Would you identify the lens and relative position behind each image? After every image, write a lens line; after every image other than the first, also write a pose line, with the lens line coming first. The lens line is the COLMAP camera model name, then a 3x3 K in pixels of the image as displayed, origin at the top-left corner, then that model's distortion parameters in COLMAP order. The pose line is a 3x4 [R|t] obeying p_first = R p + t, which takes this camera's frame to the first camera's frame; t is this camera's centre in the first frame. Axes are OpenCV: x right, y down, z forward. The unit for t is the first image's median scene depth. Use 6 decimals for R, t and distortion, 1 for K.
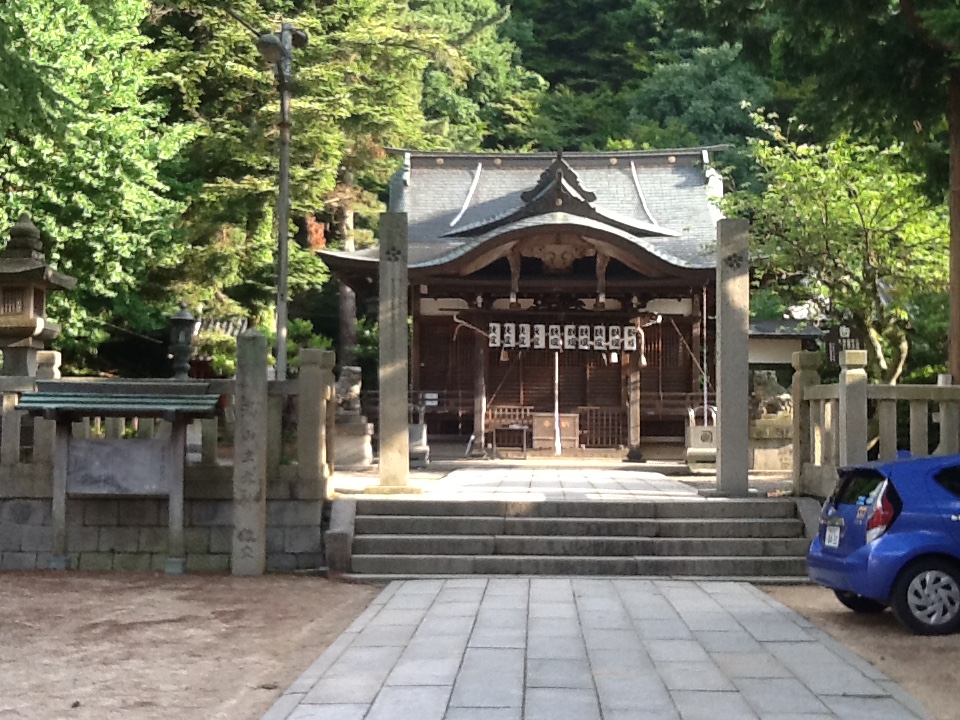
lens RADIAL K [[1241.9, 0, 420.3], [0, 1241.9, 359.1], [0, 0, 1]] dist [-0.017397, -0.067102]
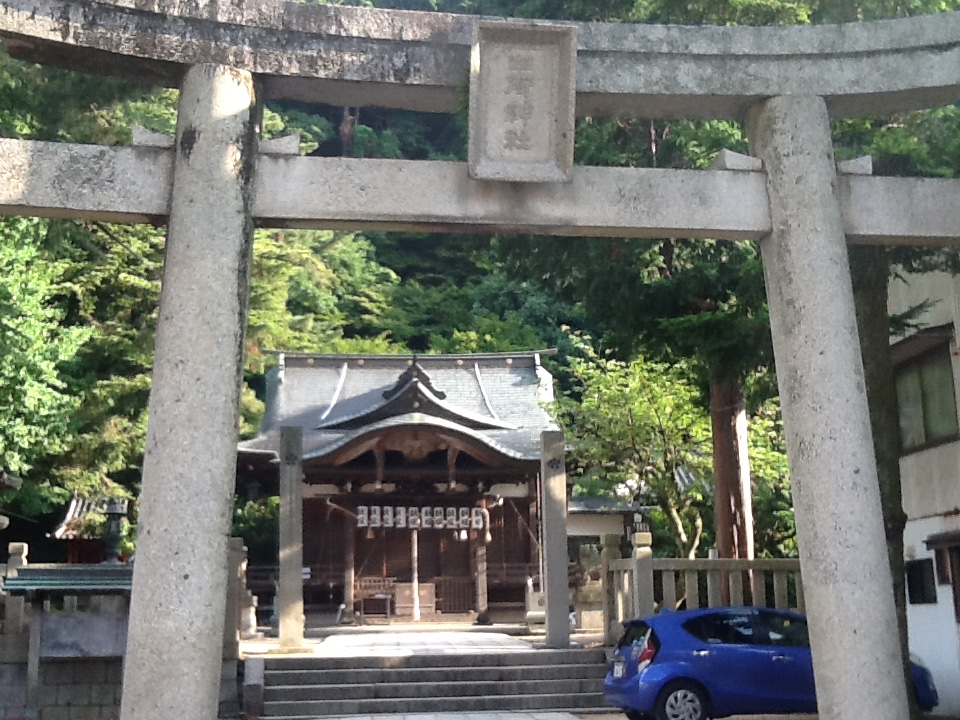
lens RADIAL K [[1215.3, 0, 431.3], [0, 1215.3, 360.1], [0, 0, 1]] dist [0.123155, -0.642032]
pose [[0.991536, 0.004235, 0.129765, -0.024429], [0.013521, 0.990666, -0.135641, -0.008402], [-0.129128, 0.136248, 0.982223, -0.149684]]
